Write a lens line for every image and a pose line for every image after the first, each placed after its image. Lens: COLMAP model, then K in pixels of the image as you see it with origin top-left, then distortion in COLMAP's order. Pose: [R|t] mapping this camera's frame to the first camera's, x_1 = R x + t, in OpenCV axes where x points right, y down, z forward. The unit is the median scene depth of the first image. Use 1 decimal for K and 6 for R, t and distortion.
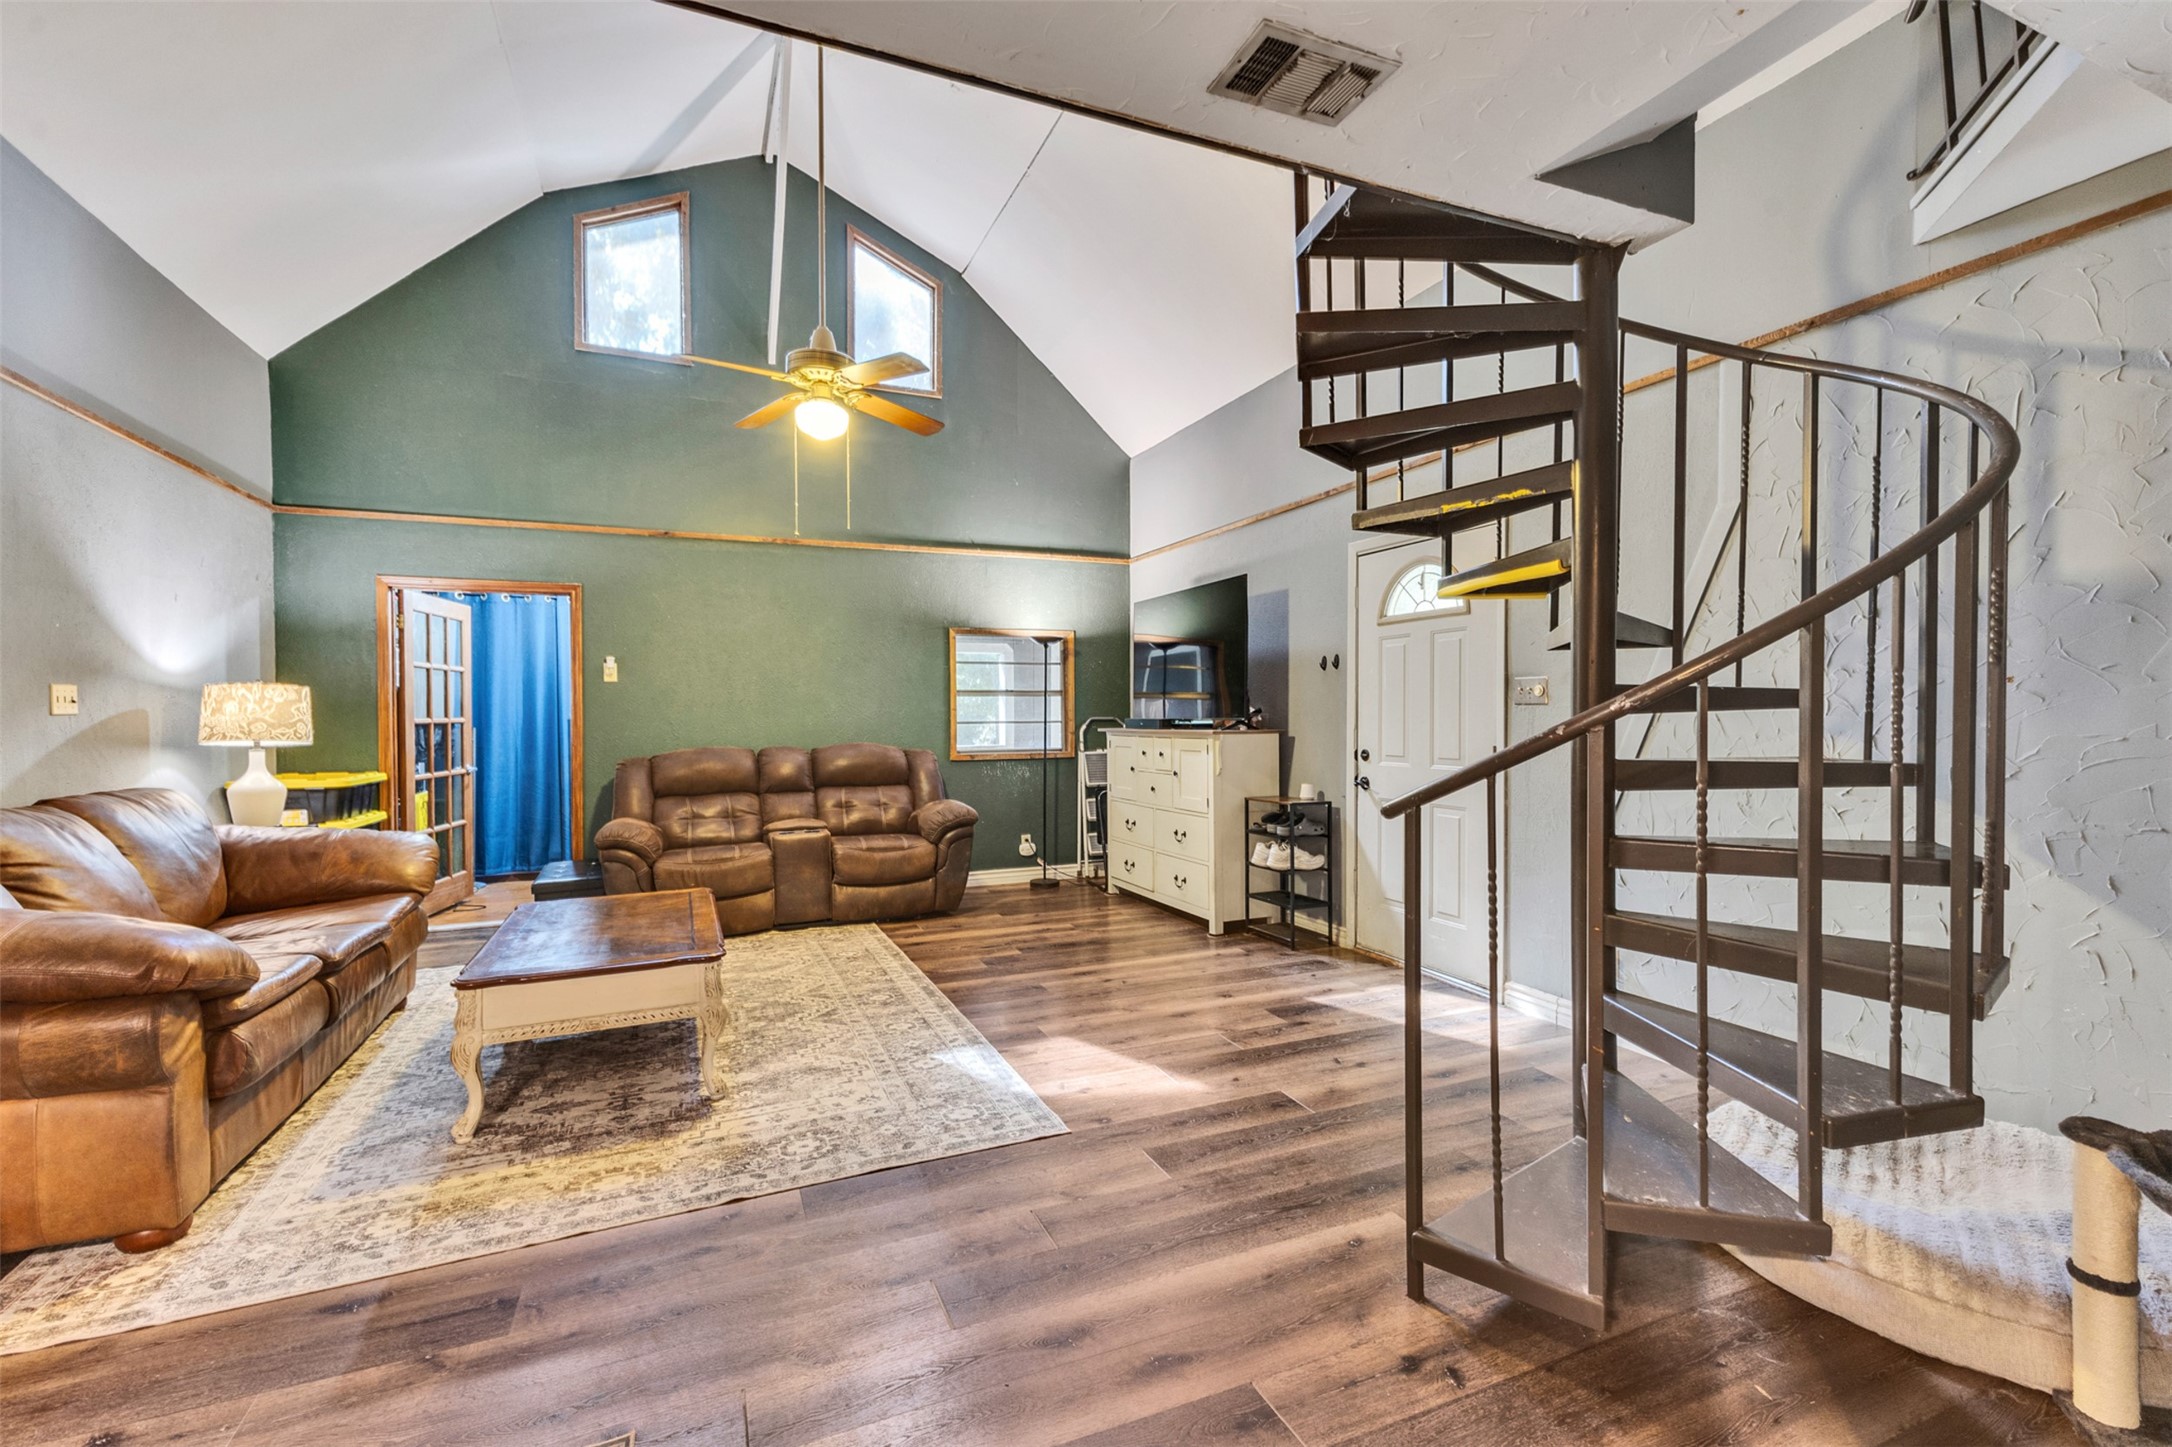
lens RADIAL K [[930.5, 0, 1084.4], [0, 930.5, 719.3], [0, 0, 1]] dist [0.003620, 0.000220]
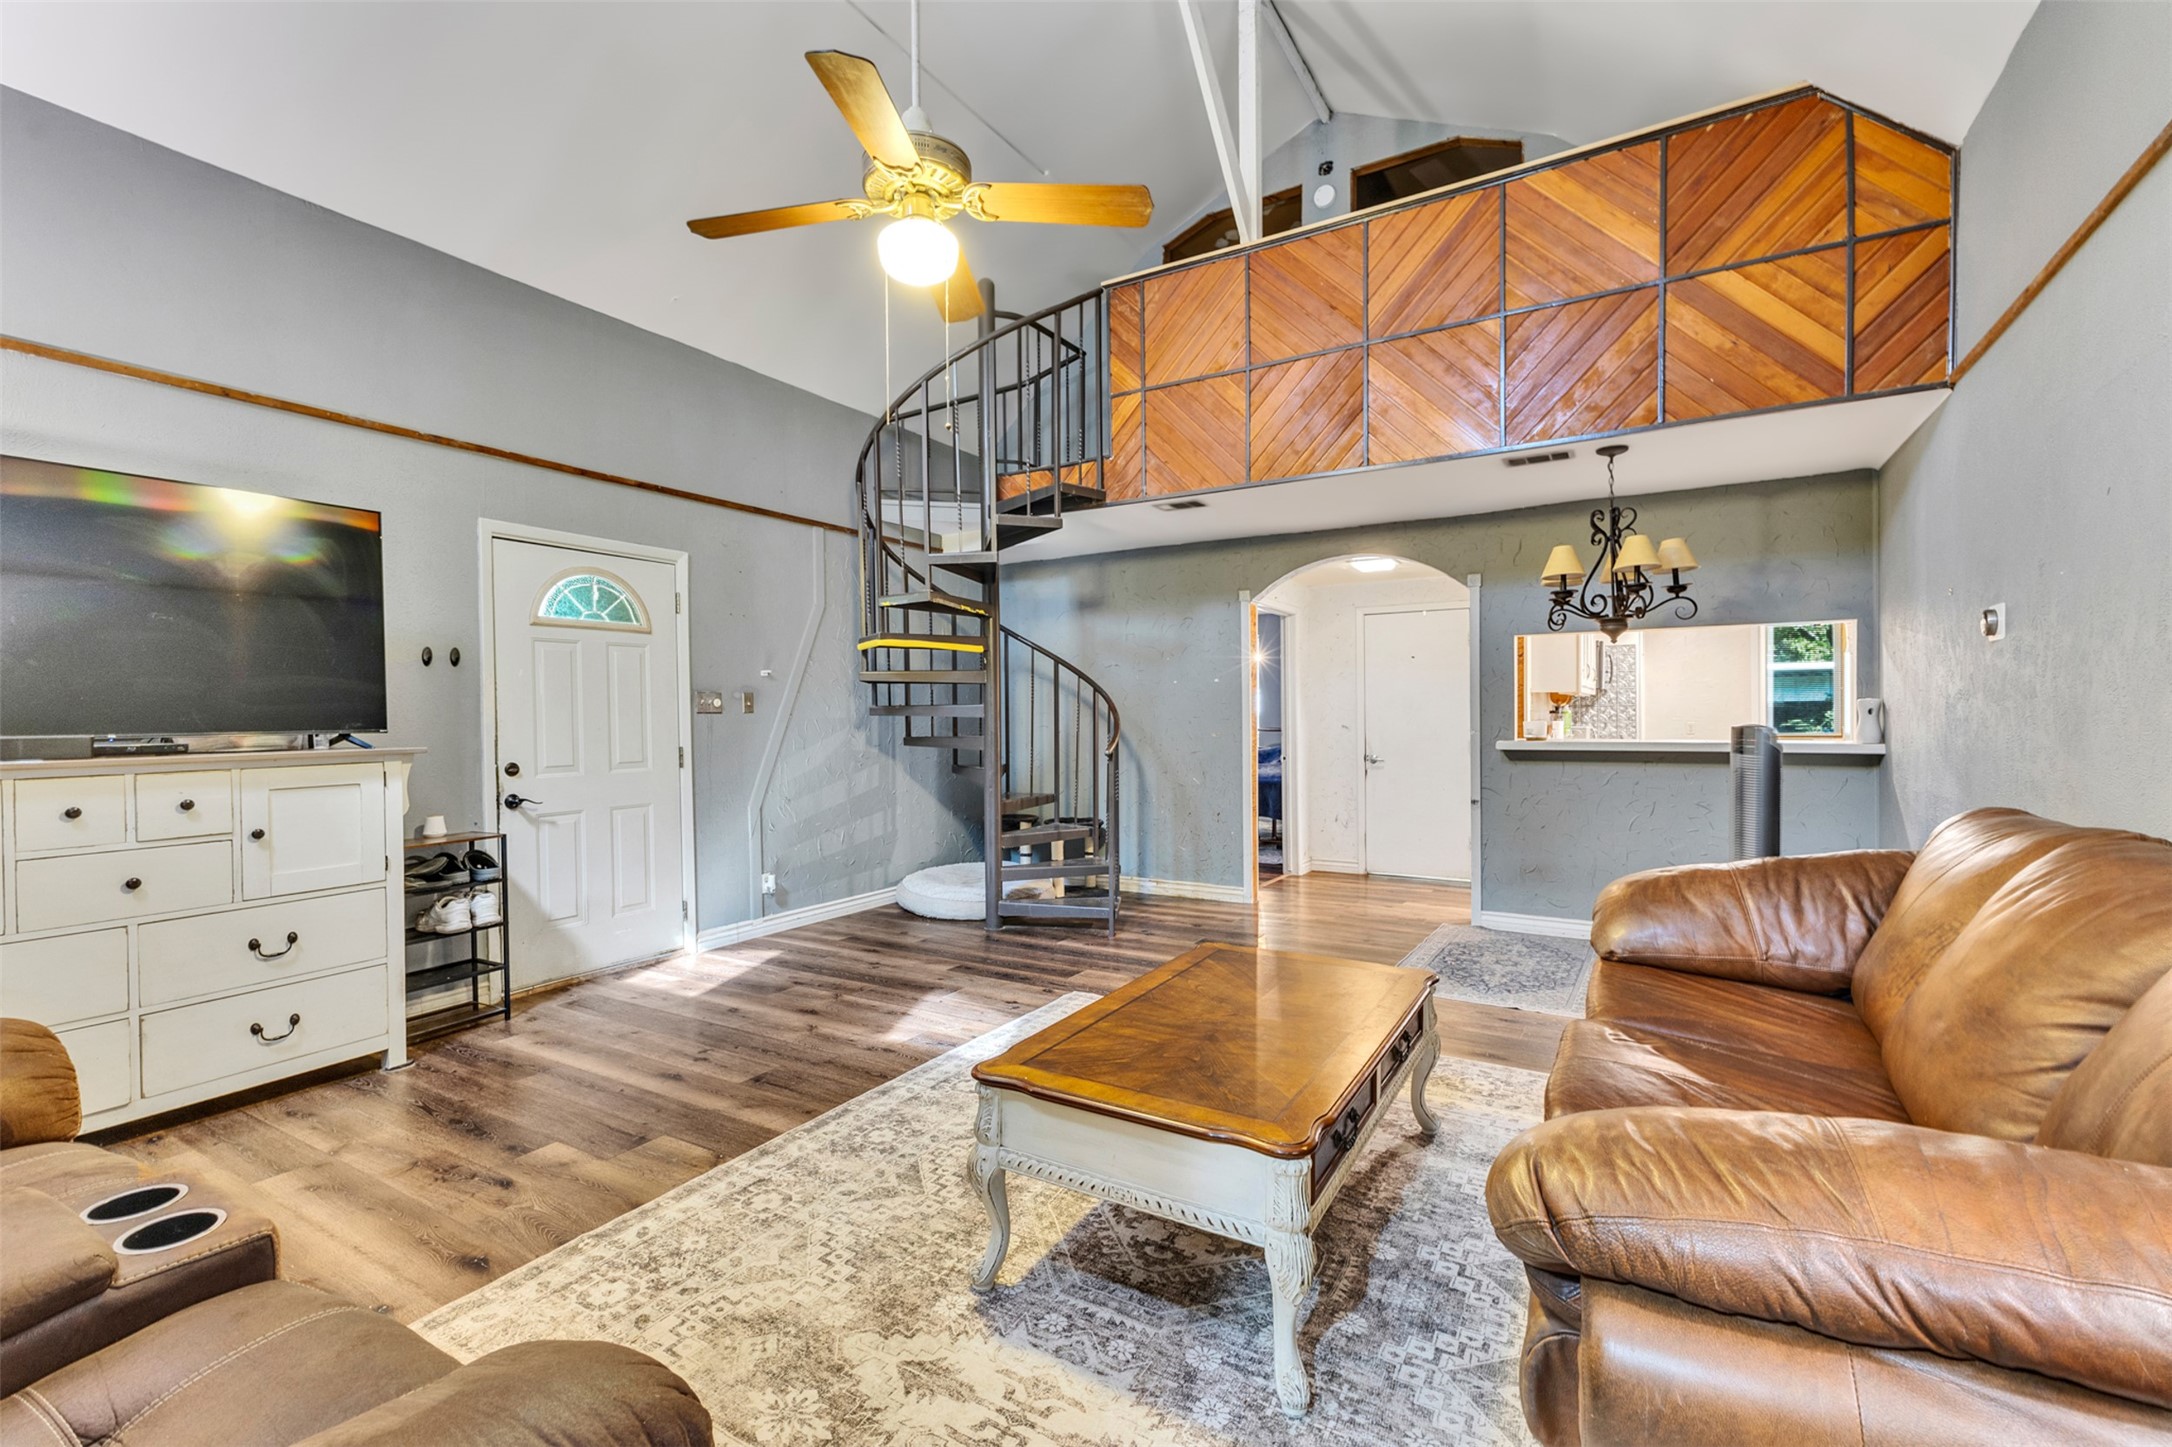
lens RADIAL K [[930.5, 0, 1088.4], [0, 930.5, 725.8], [0, 0, 1]] dist [0.003620, 0.000220]
pose [[-0.583240, 0.002503, 0.812296, -0.846041], [0.020042, 0.999735, 0.011309, -0.002104], [-0.812053, 0.022876, -0.583135, 1.252207]]
